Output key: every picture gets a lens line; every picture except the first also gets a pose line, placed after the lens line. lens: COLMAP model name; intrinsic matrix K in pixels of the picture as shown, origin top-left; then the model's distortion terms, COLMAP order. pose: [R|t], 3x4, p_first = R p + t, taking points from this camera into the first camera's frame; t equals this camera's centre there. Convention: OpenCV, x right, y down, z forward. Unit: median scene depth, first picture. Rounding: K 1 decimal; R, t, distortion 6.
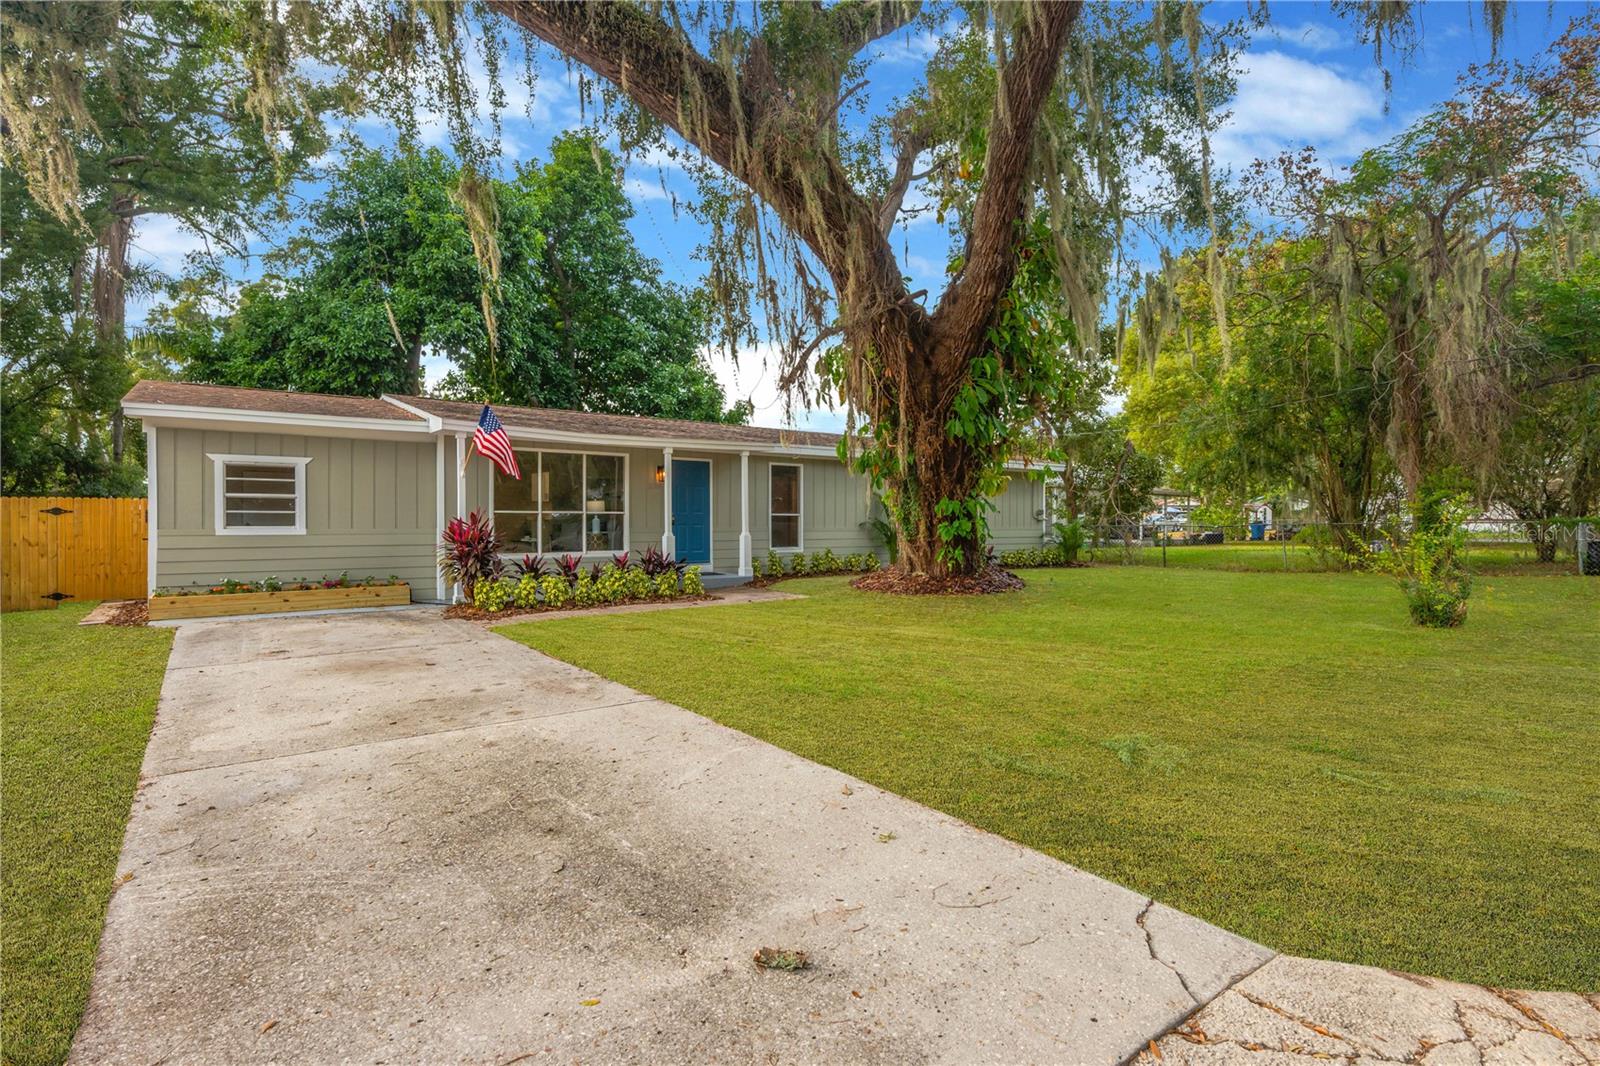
lens RADIAL K [[850.5, 0, 808.6], [0, 850.5, 533.4], [0, 0, 1]] dist [0.000190, 0.001722]
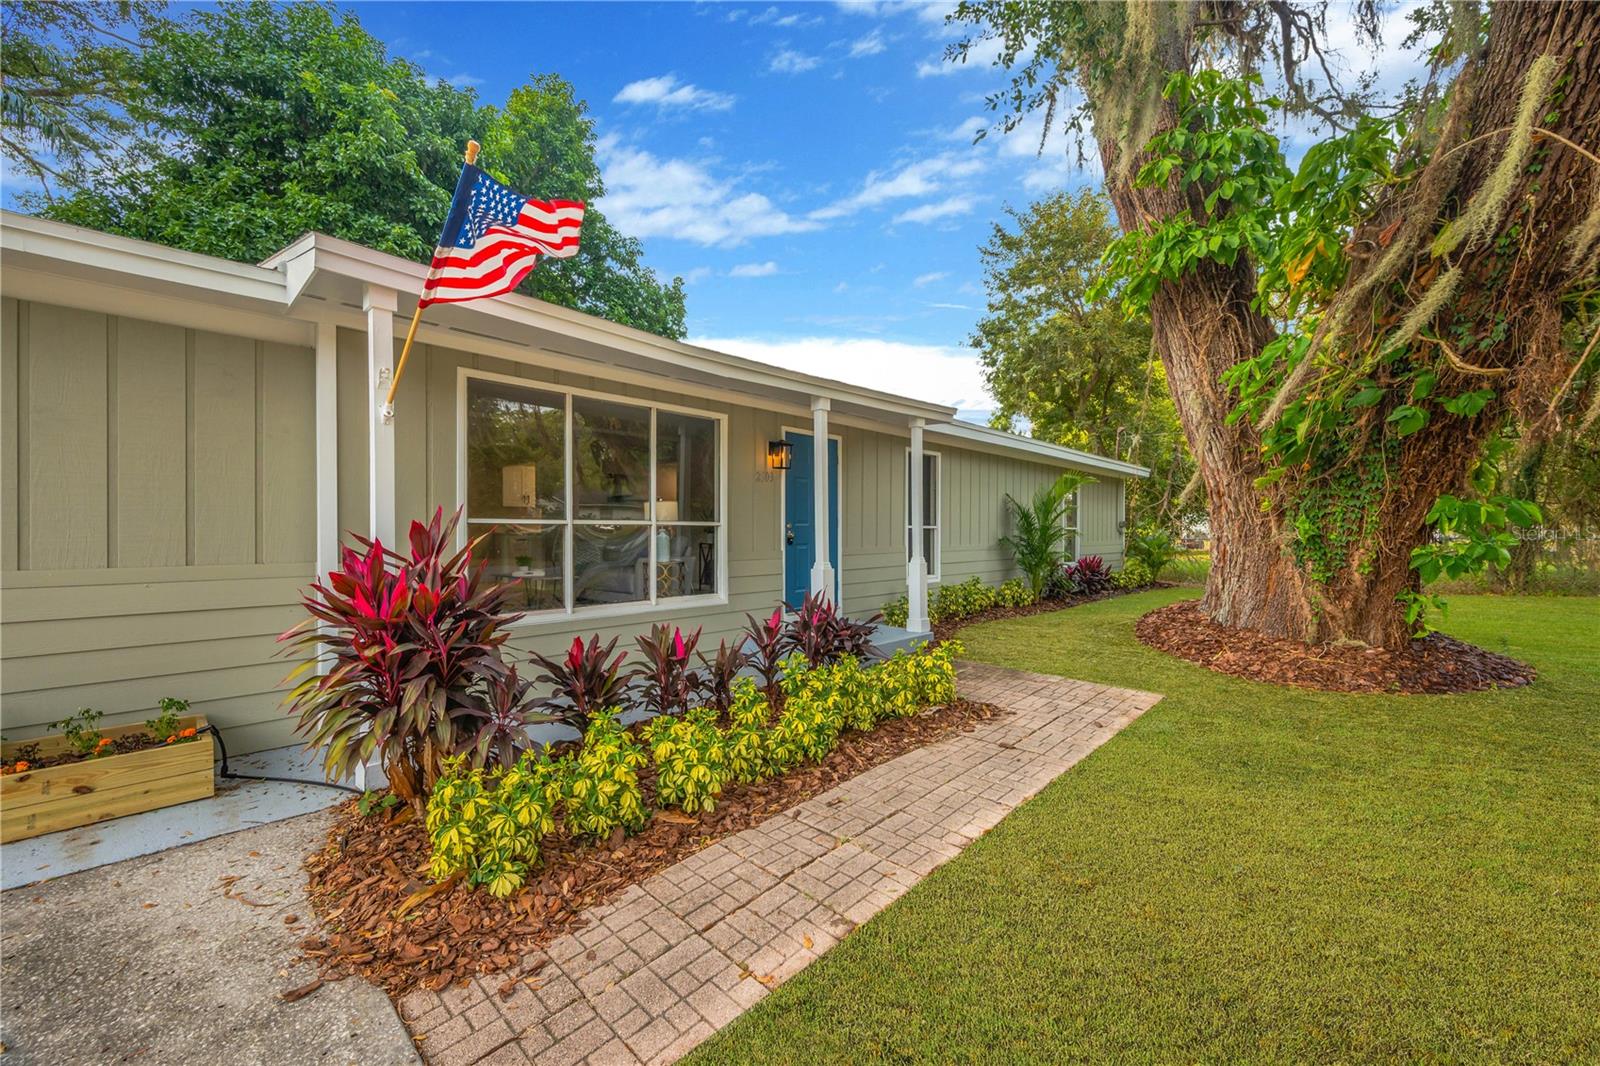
lens RADIAL K [[656.7, 0, 809.3], [0, 656.7, 538.8], [0, 0, 1]] dist [0.002028, 0.000914]
pose [[0.985425, -0.001117, 0.170109, -0.261315], [0.001212, 0.999999, -0.000457, -0.016209], [-0.170108, 0.000656, 0.985425, 0.654355]]
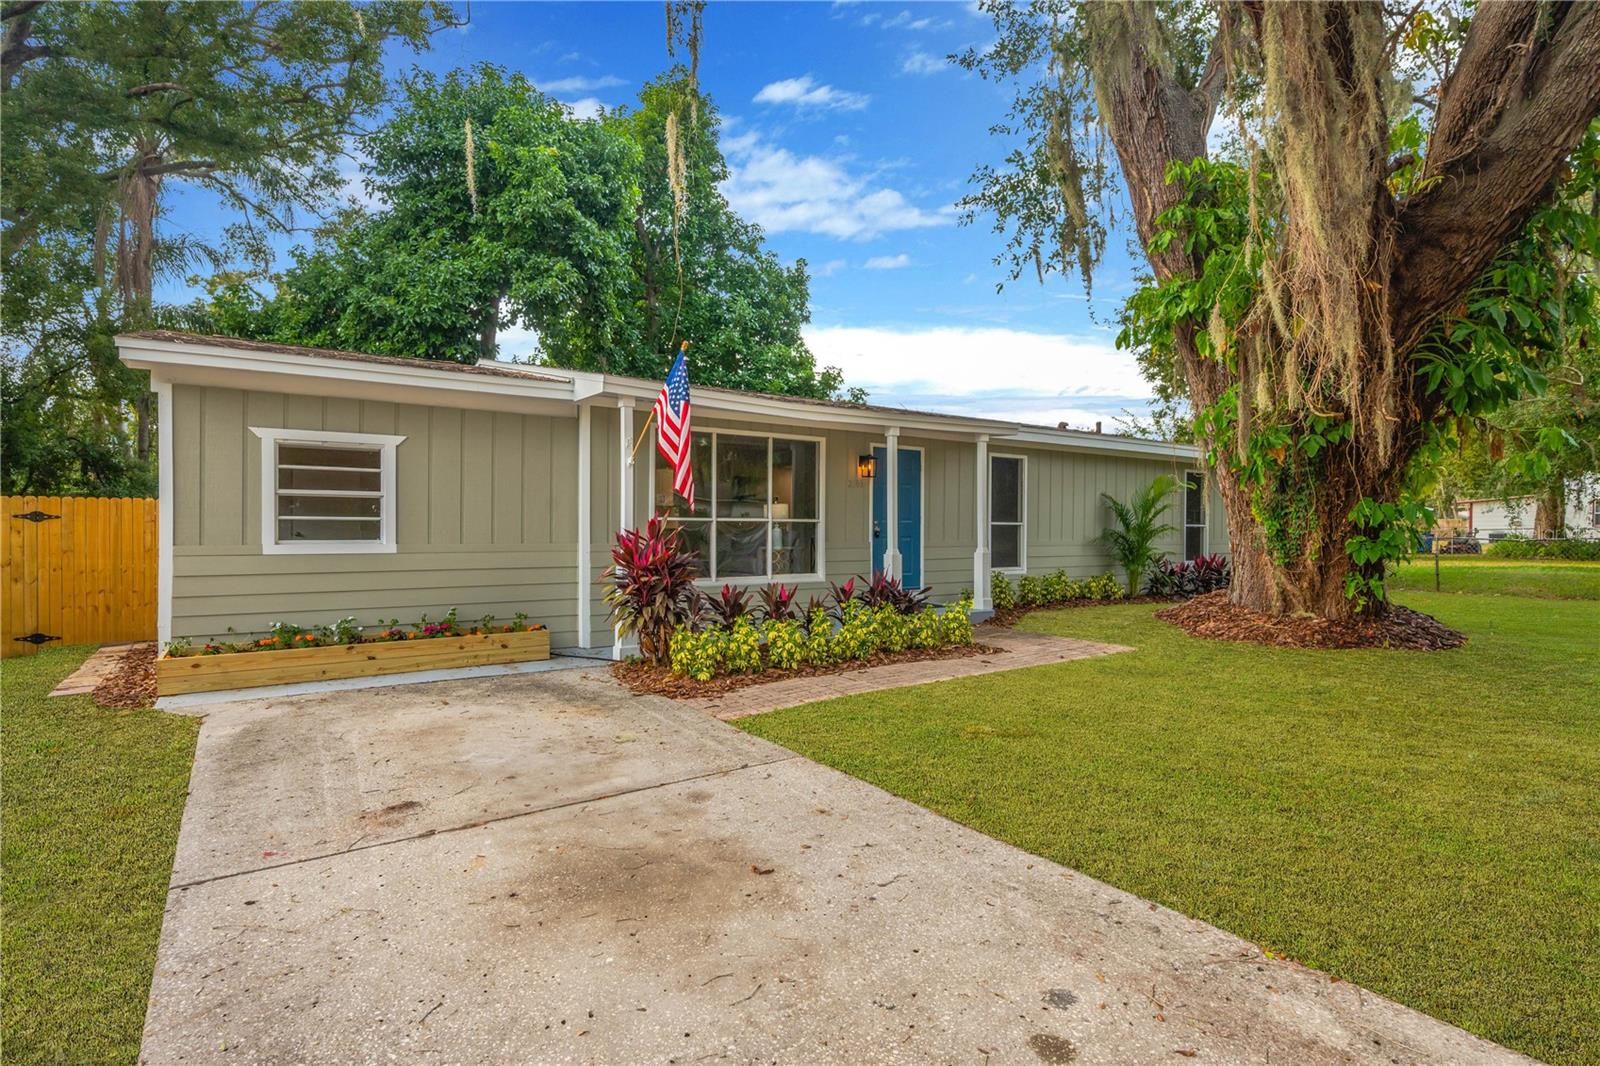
lens RADIAL K [[850.5, 0, 801.6], [0, 850.5, 538.9], [0, 0, 1]] dist [0.000190, 0.001722]
pose [[0.999448, 0.003653, -0.033018, -0.234429], [-0.003700, 0.999992, -0.001369, -0.008763], [0.033013, 0.001490, 0.999454, 0.323470]]
